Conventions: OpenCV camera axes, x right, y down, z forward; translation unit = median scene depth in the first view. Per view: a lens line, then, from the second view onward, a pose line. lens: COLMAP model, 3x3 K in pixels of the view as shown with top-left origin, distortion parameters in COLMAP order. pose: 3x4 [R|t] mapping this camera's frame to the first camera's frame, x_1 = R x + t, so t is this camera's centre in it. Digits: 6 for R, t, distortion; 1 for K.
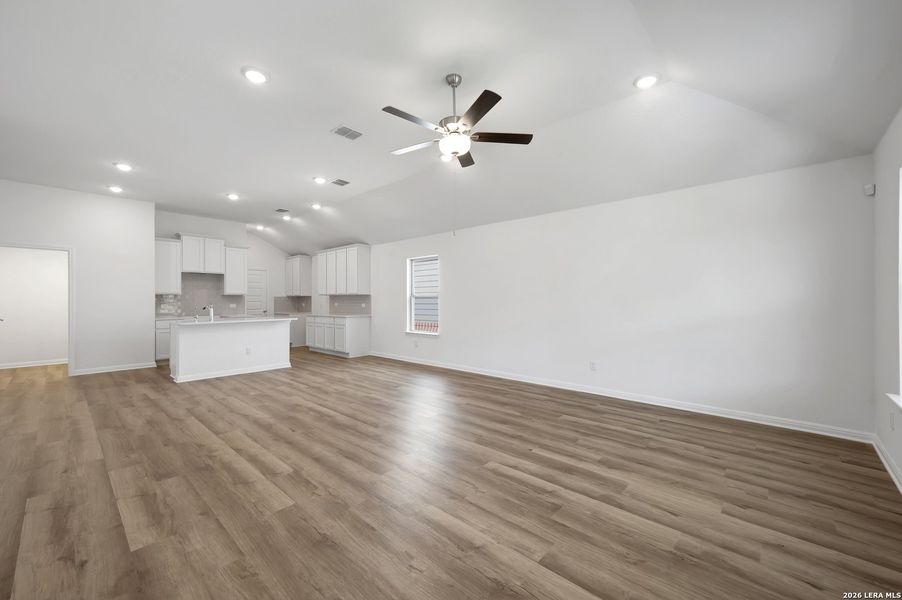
lens RADIAL K [[356.4, 0, 454.1], [0, 356.4, 298.4], [0, 0, 1]] dist [0.014899, 0.000287]
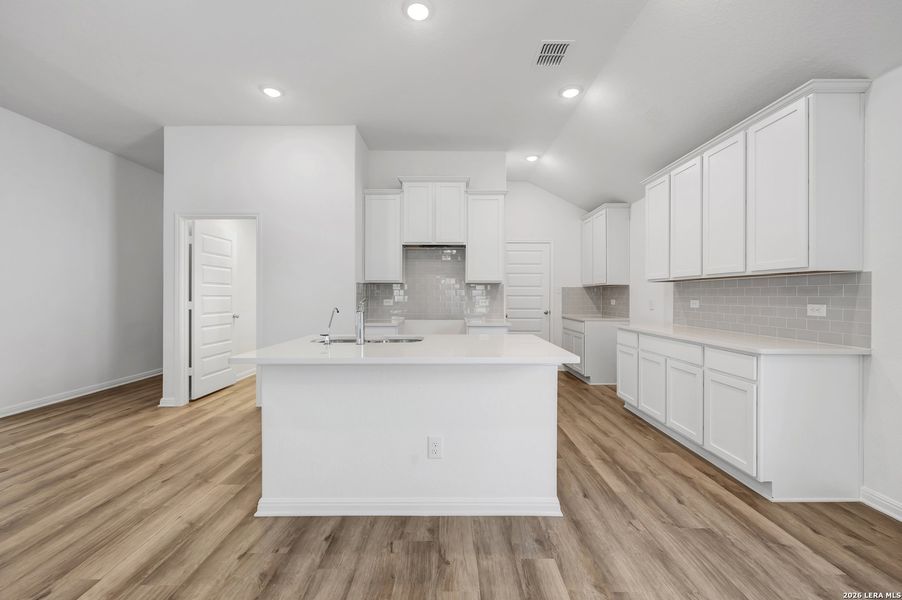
lens RADIAL K [[364.1, 0, 451.5], [0, 364.1, 296.2], [0, 0, 1]] dist [-0.001052, -0.000102]
pose [[0.674264, 0.005479, -0.738470, -0.292727], [0.001828, 0.999957, 0.009089, 0.005742], [0.738488, -0.007478, 0.674225, 0.724299]]
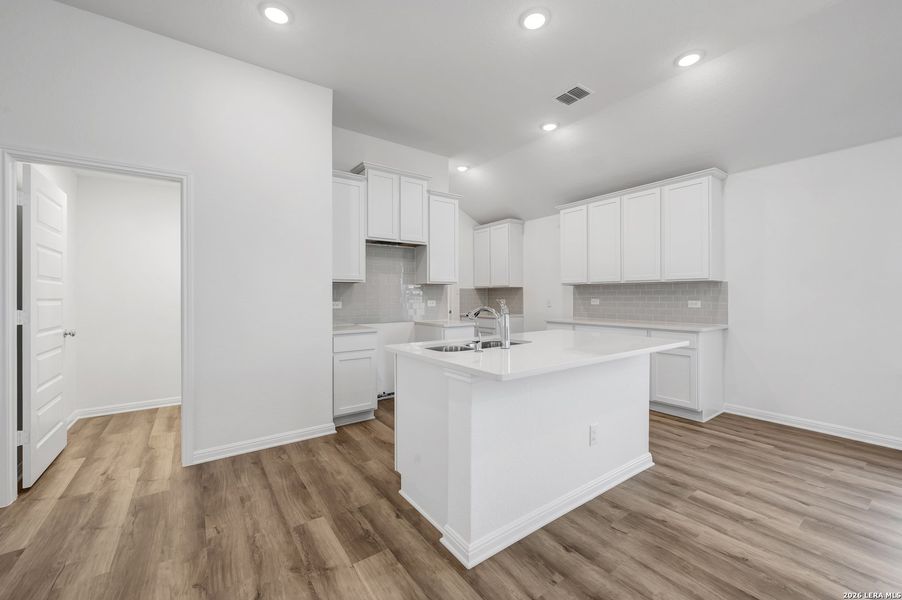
lens RADIAL K [[362.3, 0, 453.0], [0, 362.3, 296.1], [0, 0, 1]] dist [0.000570, -0.000312]
pose [[0.978123, -0.001266, -0.208023, -0.581496], [0.002901, 0.999967, 0.007557, 0.004936], [0.208007, -0.007995, 0.978095, 0.567709]]
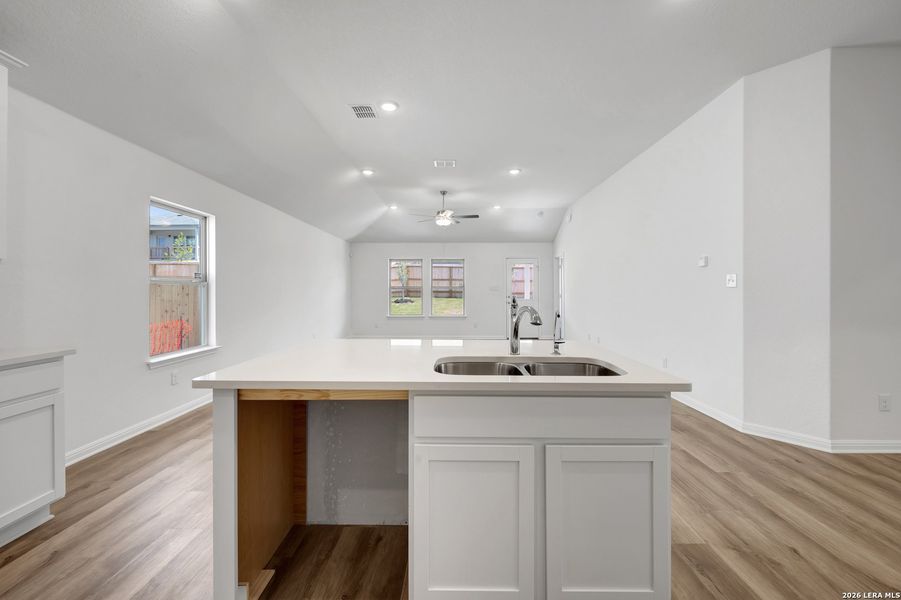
lens RADIAL K [[361.9, 0, 452.5], [0, 361.9, 296.1], [0, 0, 1]] dist [0.000570, -0.000312]
pose [[-0.666956, -0.006098, 0.745072, -0.771029], [-0.002739, 0.999980, 0.005733, 0.009433], [-0.745092, 0.001783, -0.666959, 1.103859]]
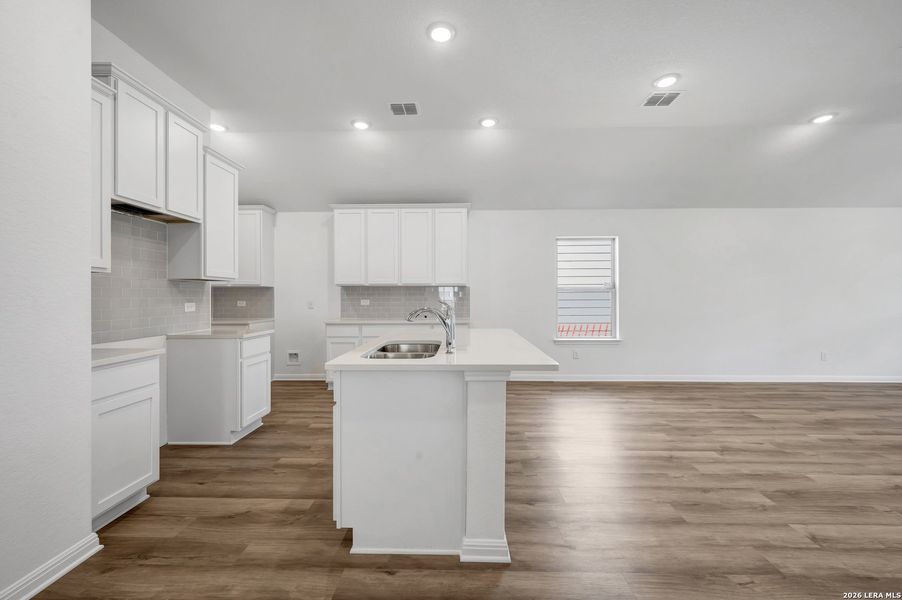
lens RADIAL K [[355.5, 0, 452.5], [0, 355.5, 298.8], [0, 0, 1]] dist [-0.002826, 0.000348]
pose [[0.756195, -0.003433, 0.654337, -0.813147], [-0.004968, 0.999927, 0.010988, 0.005598], [-0.654328, -0.011560, 0.756123, 0.649462]]
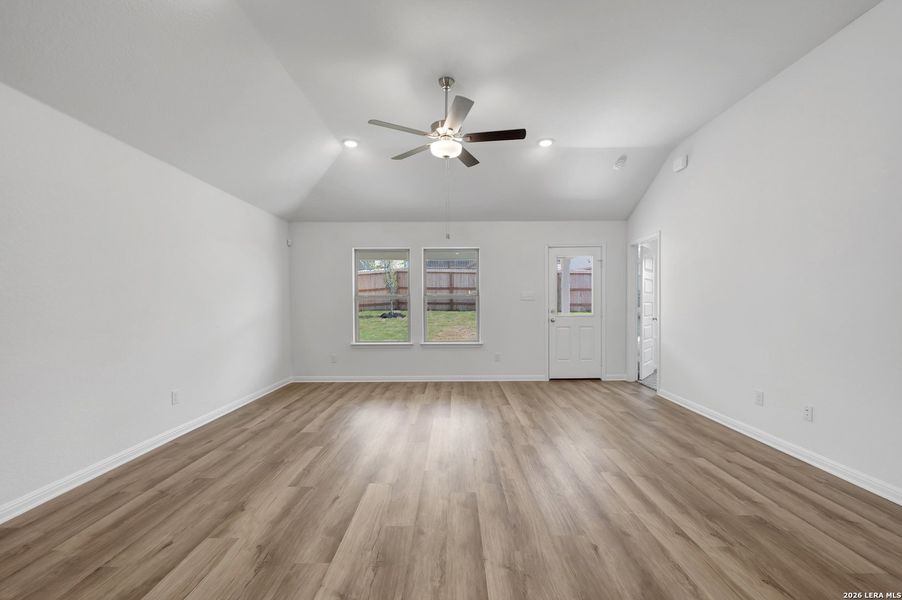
lens RADIAL K [[368.9, 0, 452.8], [0, 368.9, 309.2], [0, 0, 1]] dist [-0.001433, 0.000224]
pose [[-0.671944, -0.005333, 0.740583, -0.353158], [0.001502, 0.999962, 0.008564, 0.008112], [-0.740601, 0.006867, -0.671910, 0.757534]]
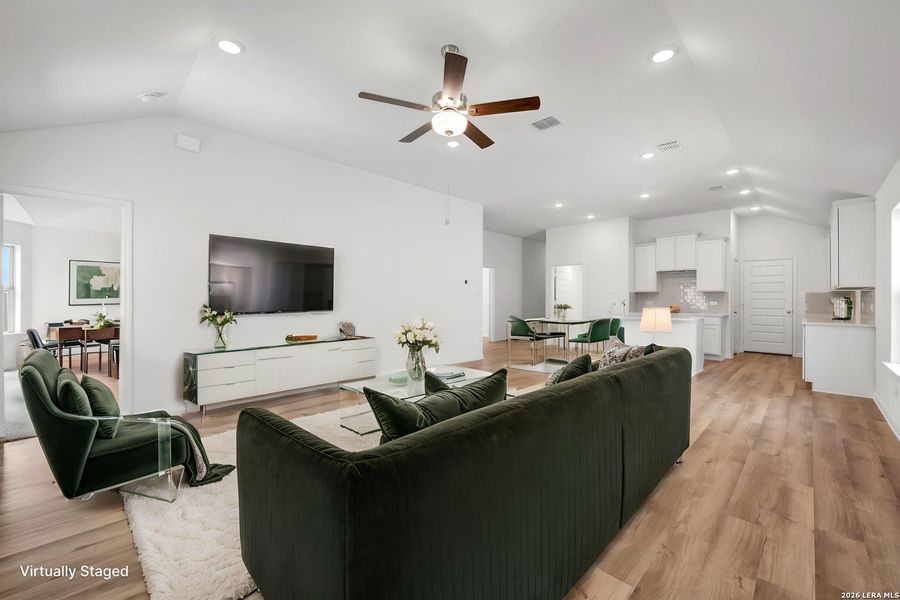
lens RADIAL K [[361.5, 0, 452.0], [0, 361.5, 296.1], [0, 0, 1]] dist [0.000570, -0.000312]
pose [[-0.041879, -0.003977, -0.999115, 0.407764], [0.003428, 0.999986, -0.004124, 0.004511], [0.999117, -0.003598, -0.041864, 0.465858]]
